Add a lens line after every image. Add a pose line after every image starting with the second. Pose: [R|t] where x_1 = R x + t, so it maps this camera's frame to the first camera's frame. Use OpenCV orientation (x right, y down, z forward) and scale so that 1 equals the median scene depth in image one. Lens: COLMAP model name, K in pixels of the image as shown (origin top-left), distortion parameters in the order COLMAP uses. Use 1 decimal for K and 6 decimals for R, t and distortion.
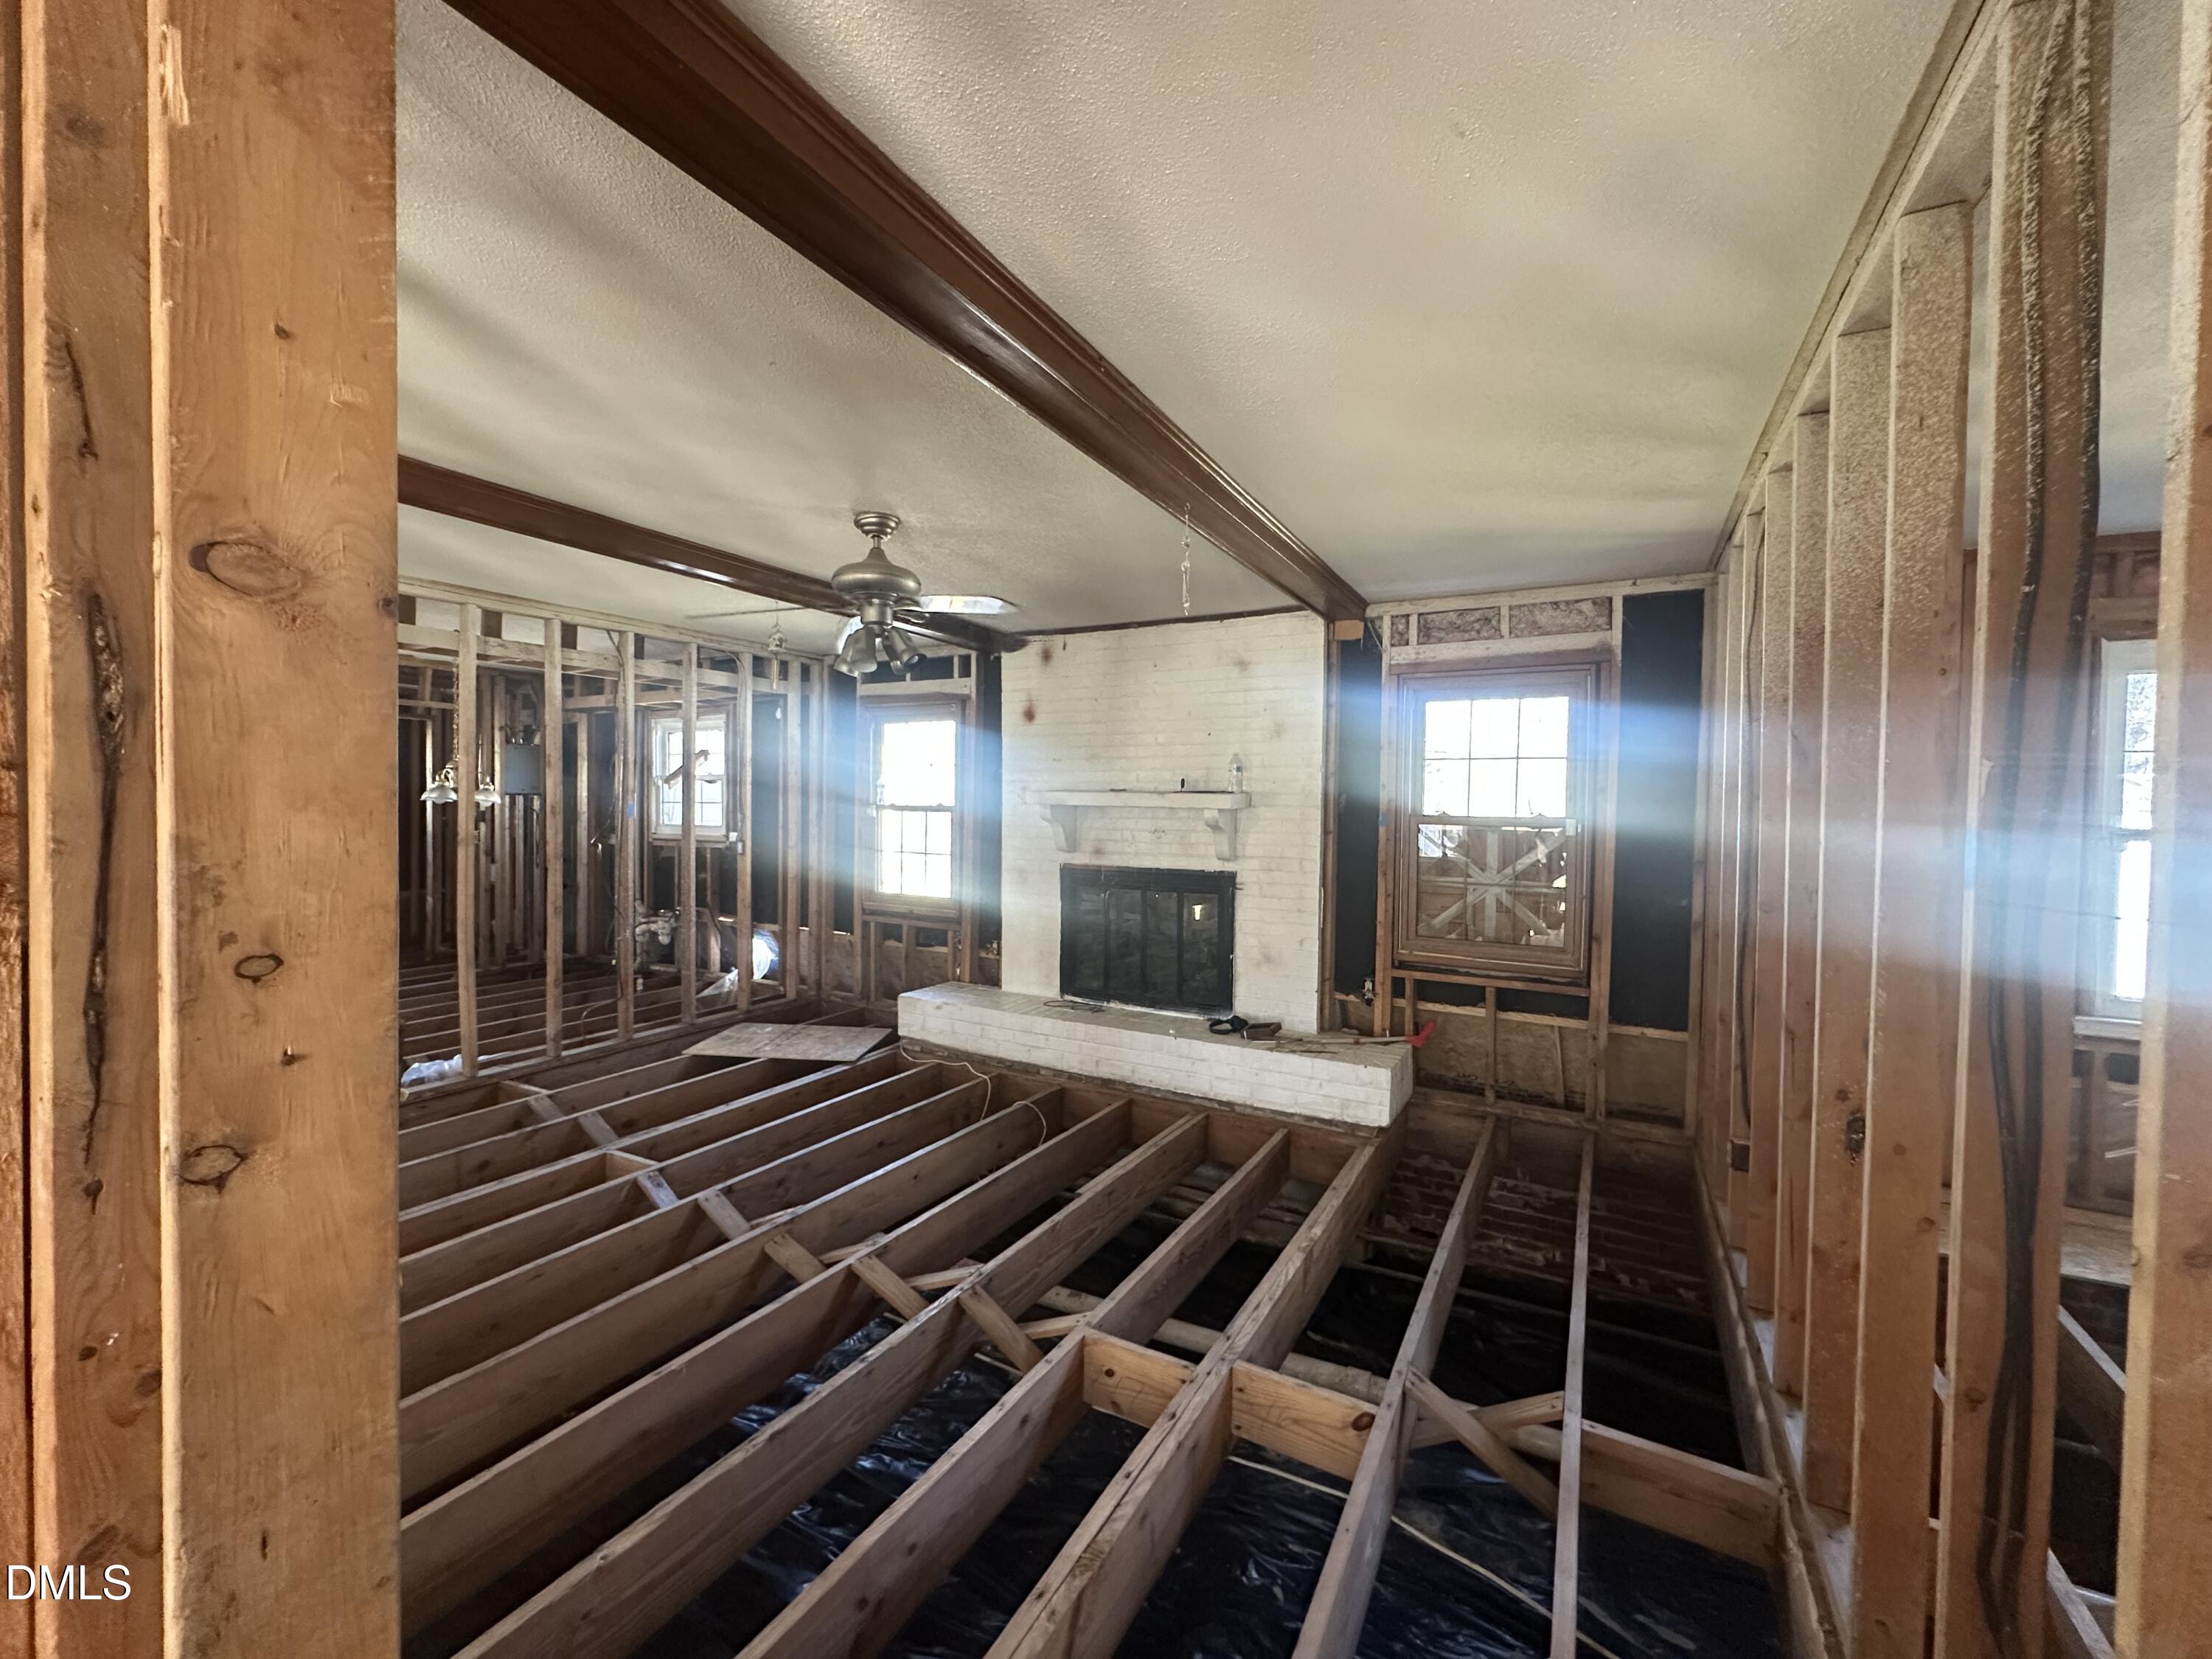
lens RADIAL K [[879.7, 0, 1097.7], [0, 879.7, 818.8], [0, 0, 1]] dist [-0.004108, 0.000233]
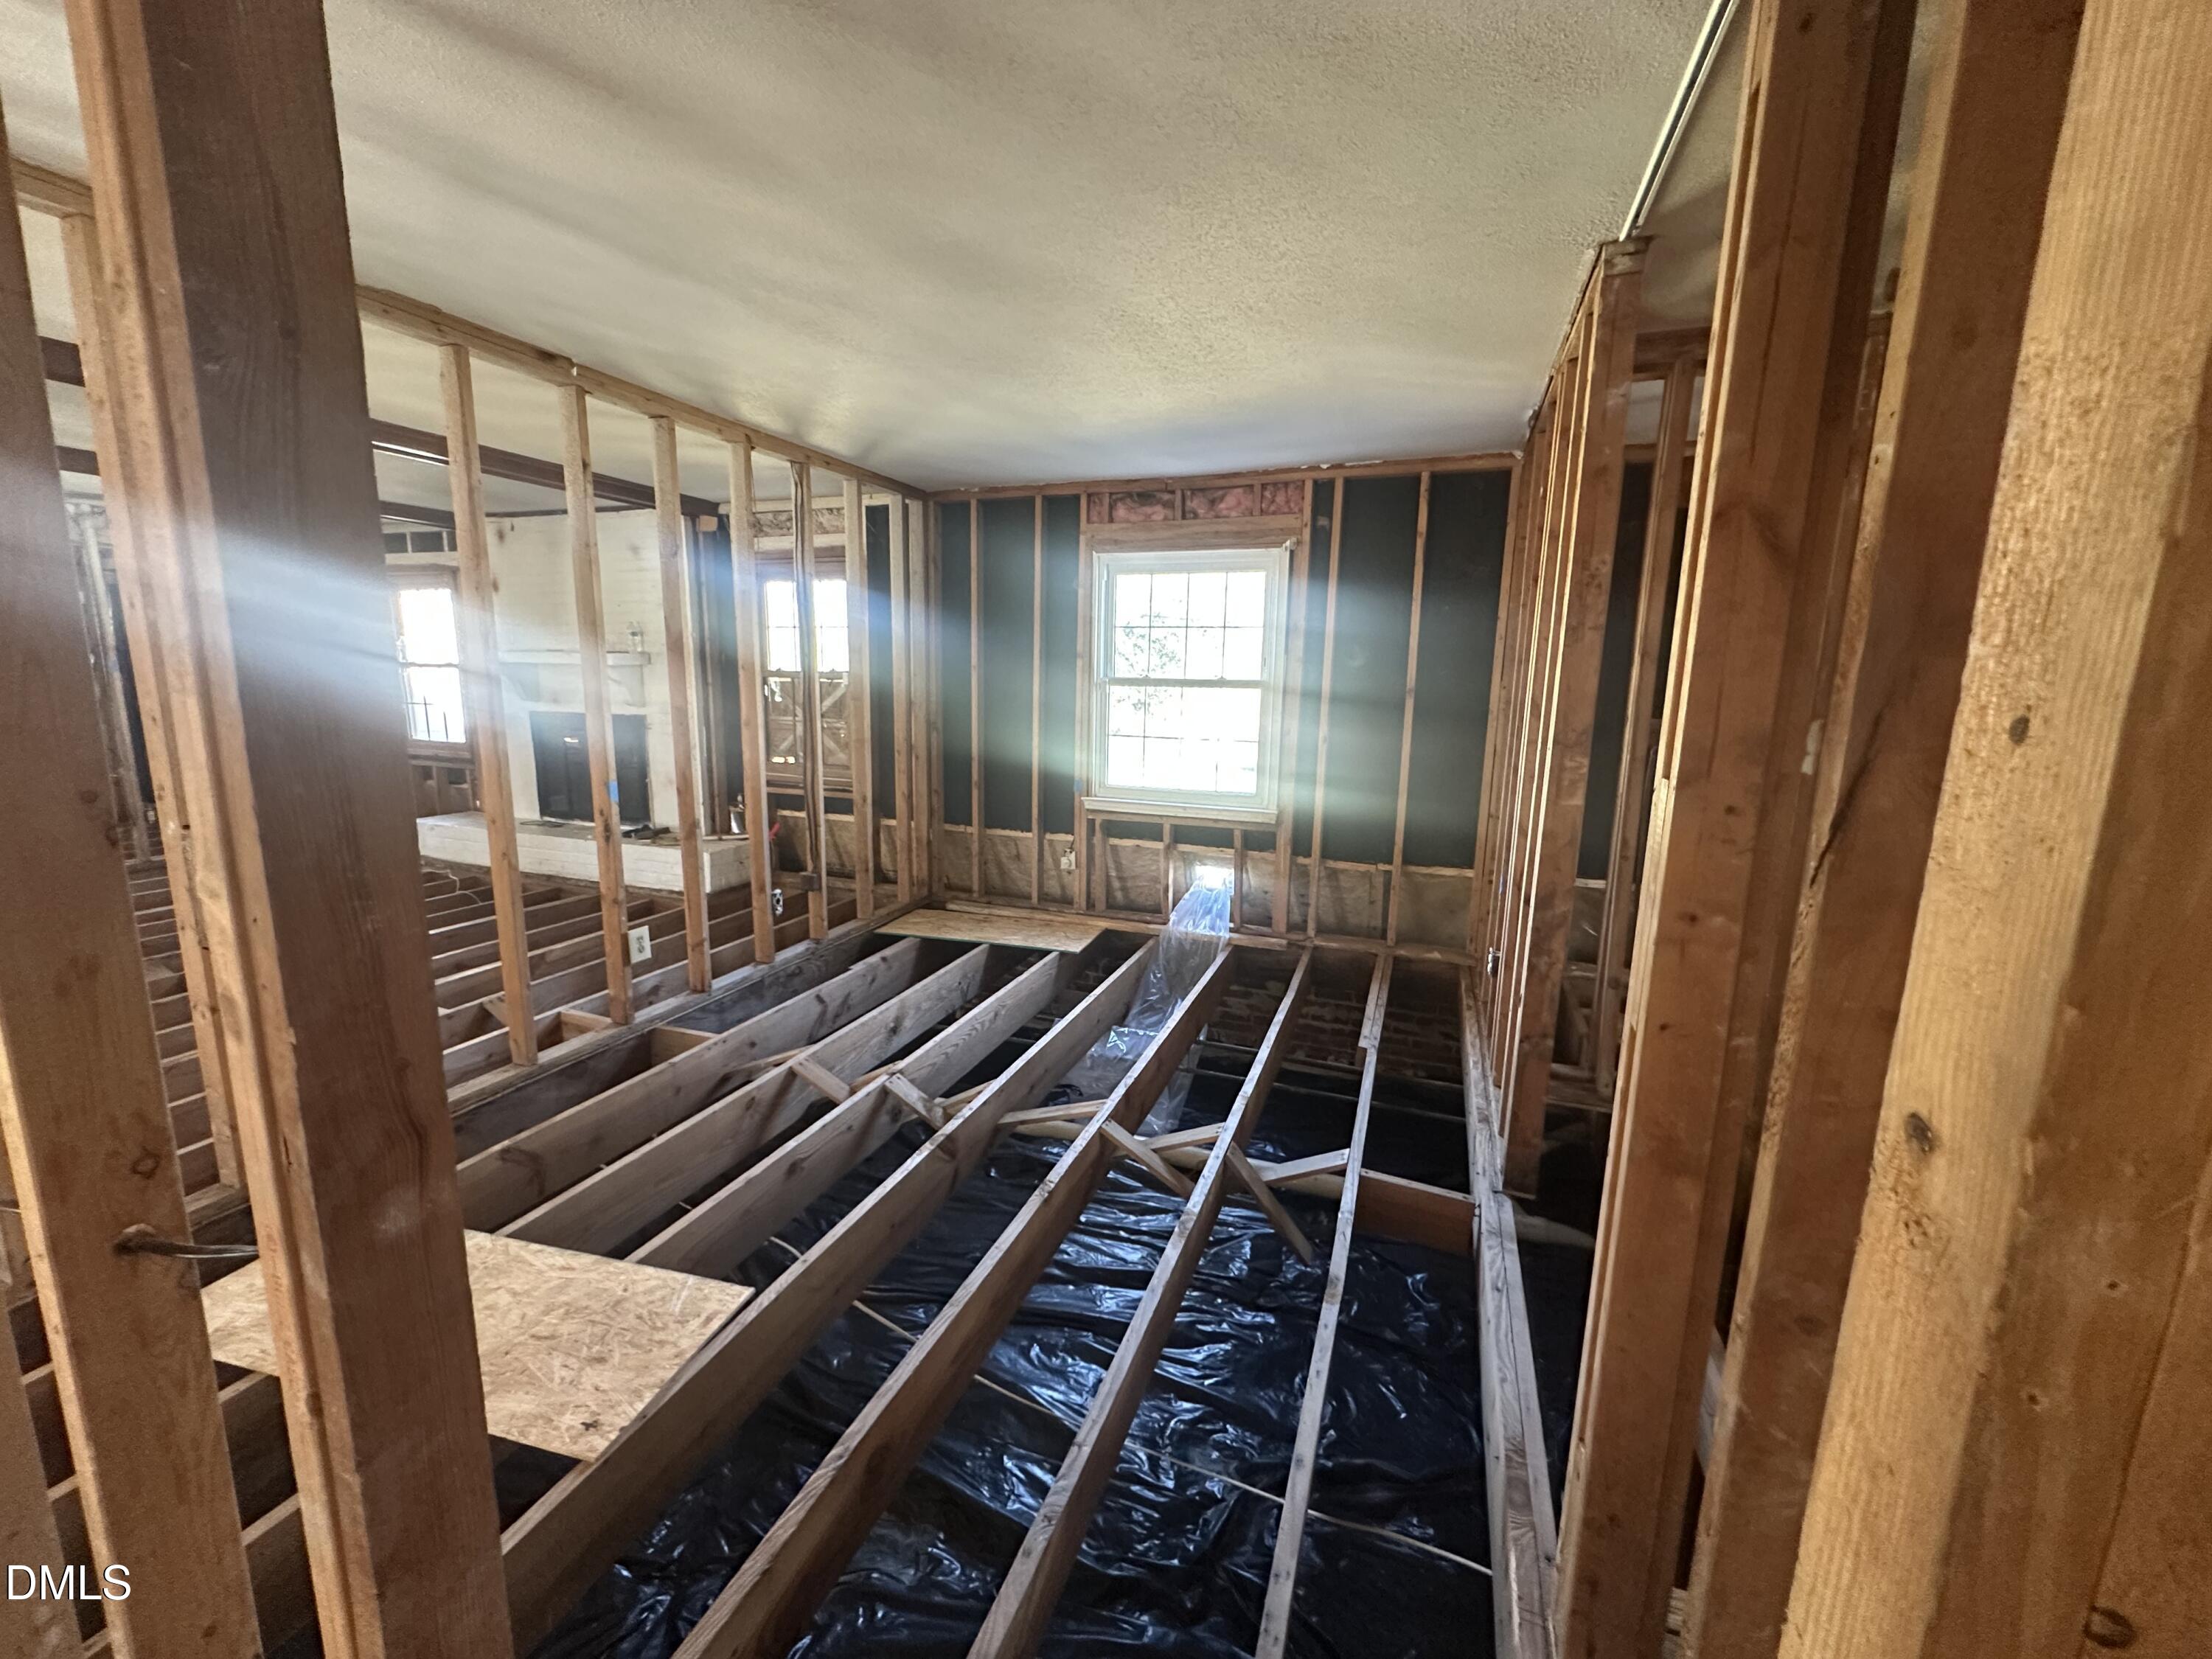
lens RADIAL K [[810.0, 0, 1089.6], [0, 810.0, 826.5], [0, 0, 1]] dist [0.002257, 0.000108]
pose [[0.983722, -0.030860, 0.177026, 0.750798], [0.000263, 0.985390, 0.170313, 0.022901], [-0.179696, -0.167494, 0.969358, -0.388624]]
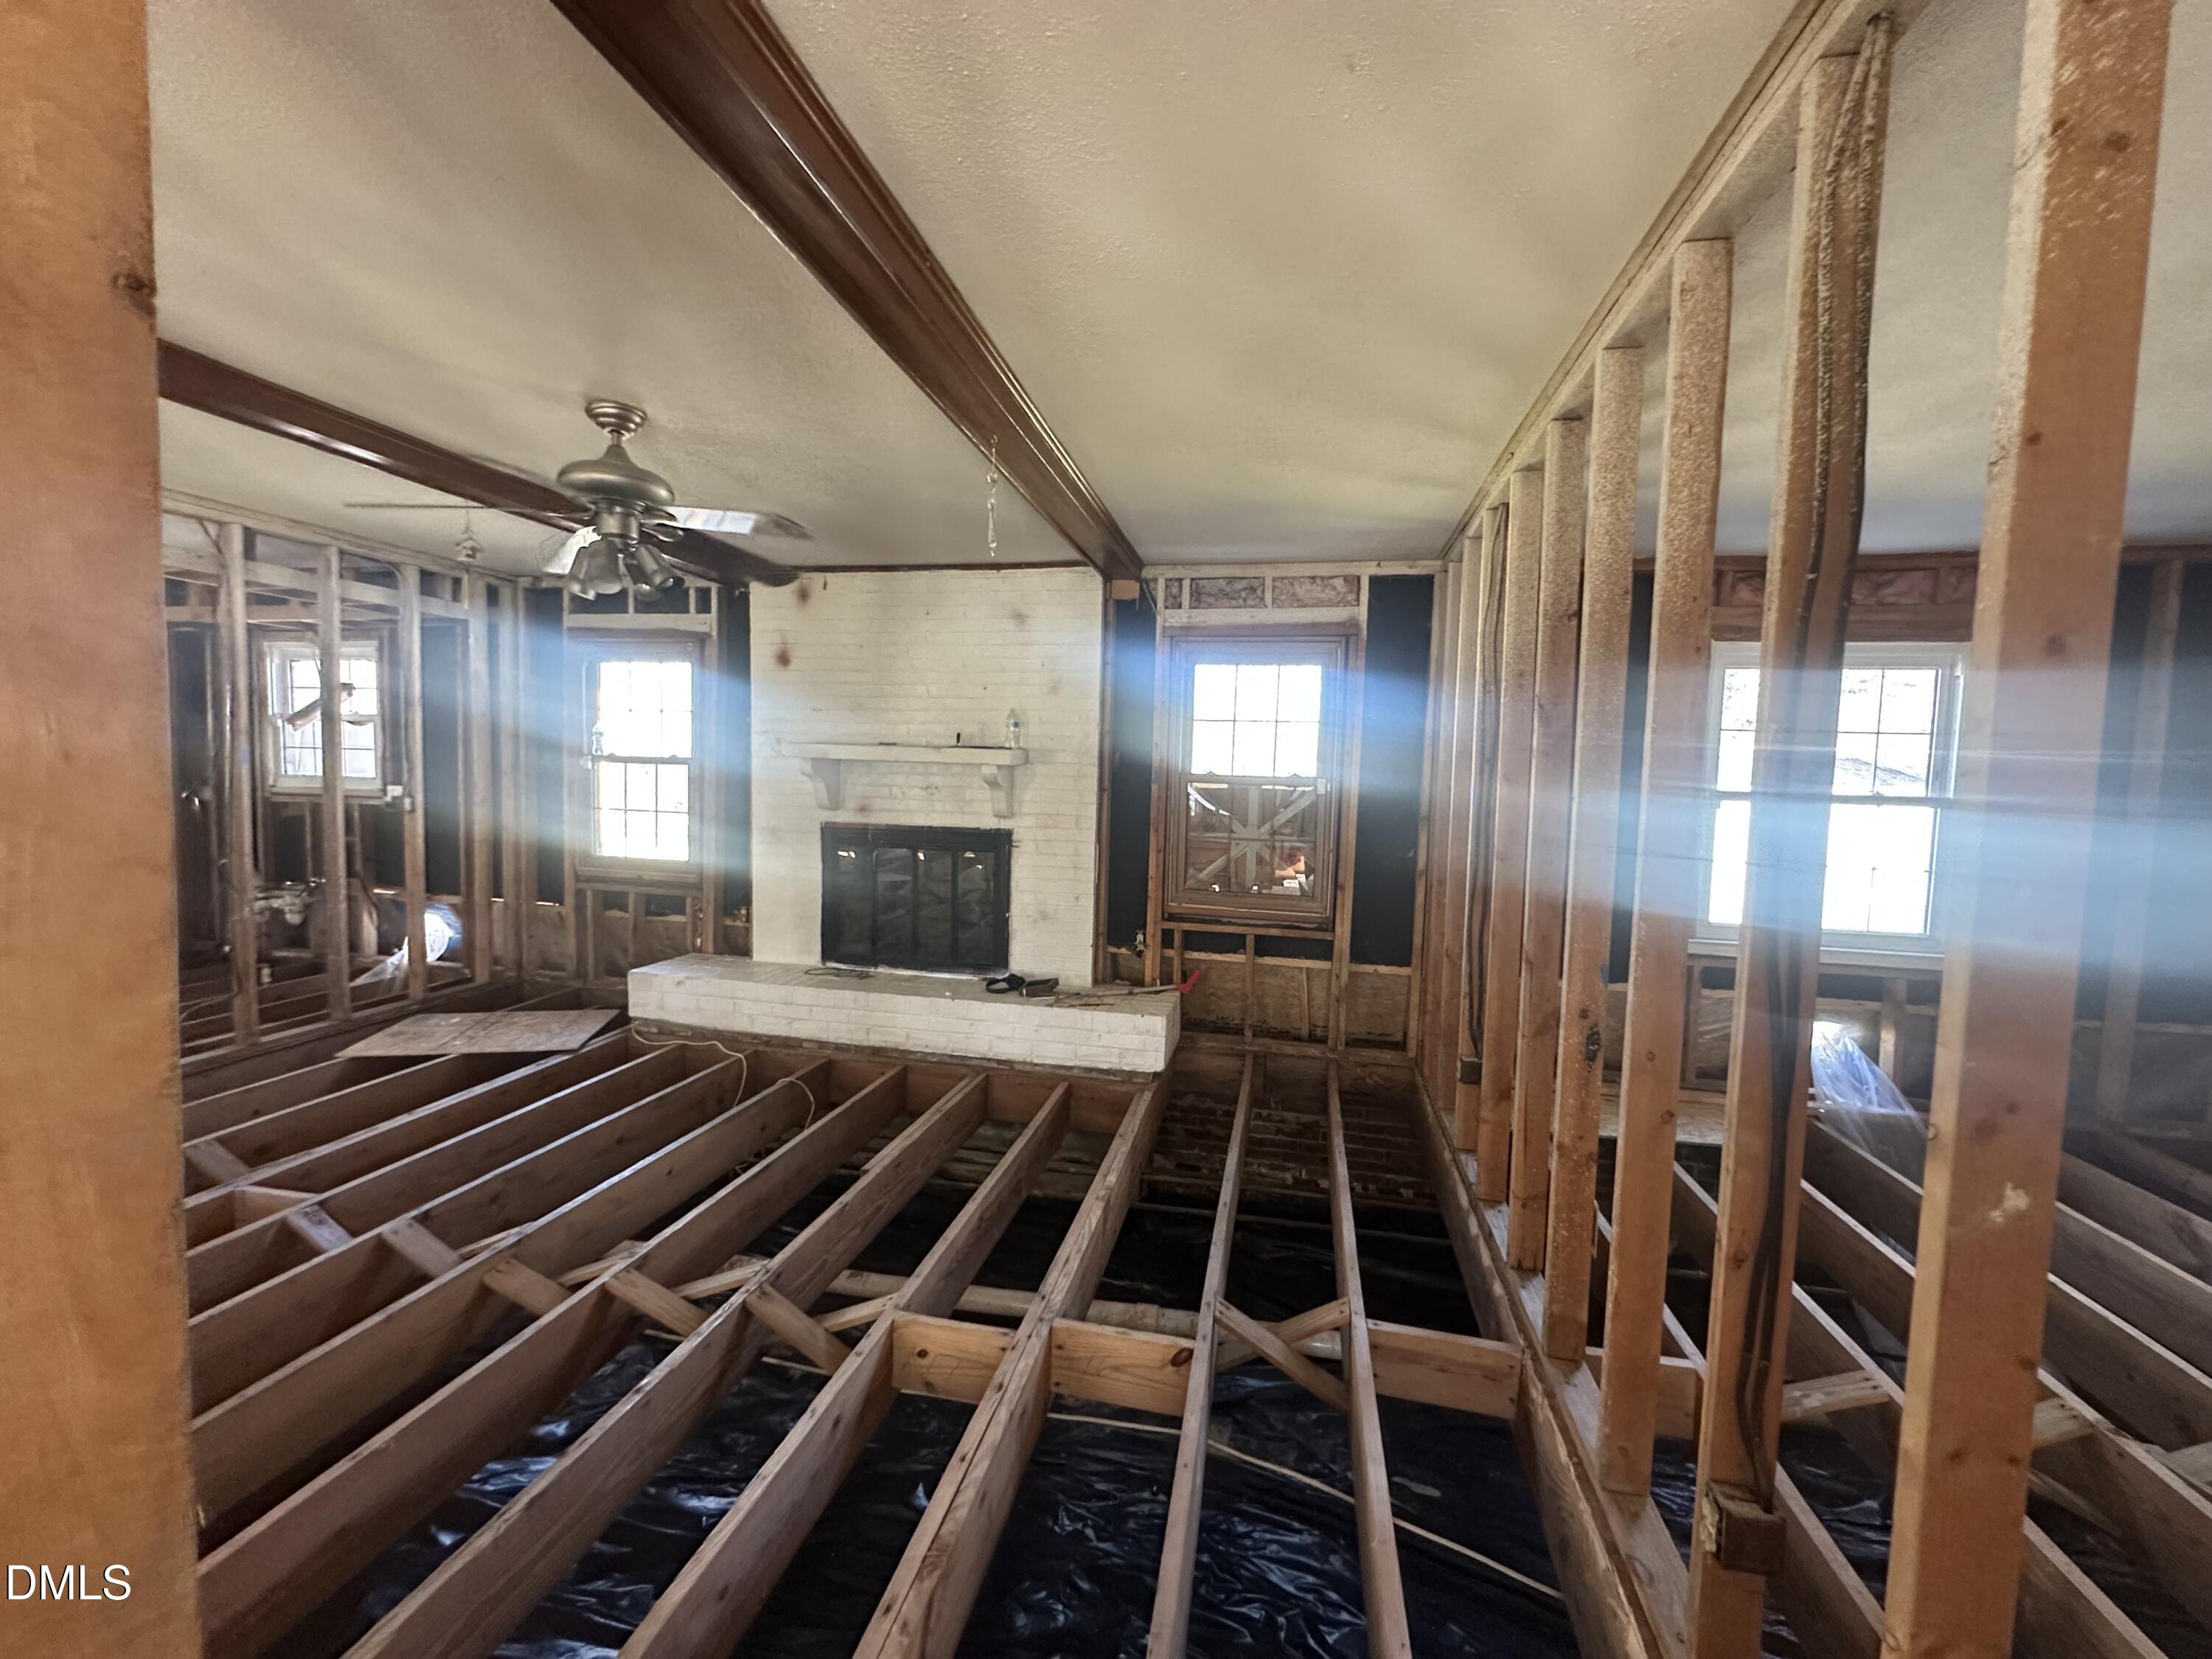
lens RADIAL K [[879.7, 0, 1096.8], [0, 879.7, 821.7], [0, 0, 1]] dist [-0.004108, 0.000233]
pose [[0.955224, -0.002816, 0.295871, -0.055163], [-0.011504, 0.998845, 0.046647, 0.005901], [-0.295660, -0.047962, 0.954088, 0.041860]]
